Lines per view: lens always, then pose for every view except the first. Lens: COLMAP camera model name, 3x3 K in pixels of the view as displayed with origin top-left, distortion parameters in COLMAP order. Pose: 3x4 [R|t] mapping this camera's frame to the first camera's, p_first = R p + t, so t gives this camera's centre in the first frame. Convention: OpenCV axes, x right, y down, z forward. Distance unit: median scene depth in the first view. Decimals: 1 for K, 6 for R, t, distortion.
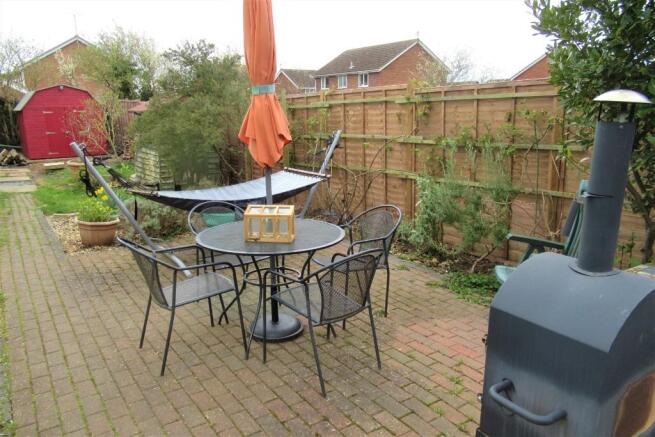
lens RADIAL K [[489.9, 0, 326.9], [0, 489.9, 219.9], [0, 0, 1]] dist [-0.002620, 0.005081]
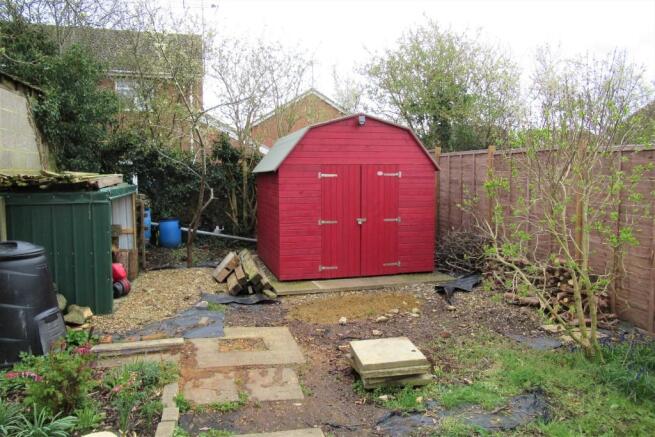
lens RADIAL K [[489.9, 0, 327.9], [0, 489.9, 218.2], [0, 0, 1]] dist [-0.002620, 0.005081]
pose [[0.935795, 0.035748, -0.350727, -0.417292], [-0.084628, 0.988535, -0.125045, -0.128259], [0.342236, 0.146698, 0.928092, 0.604676]]
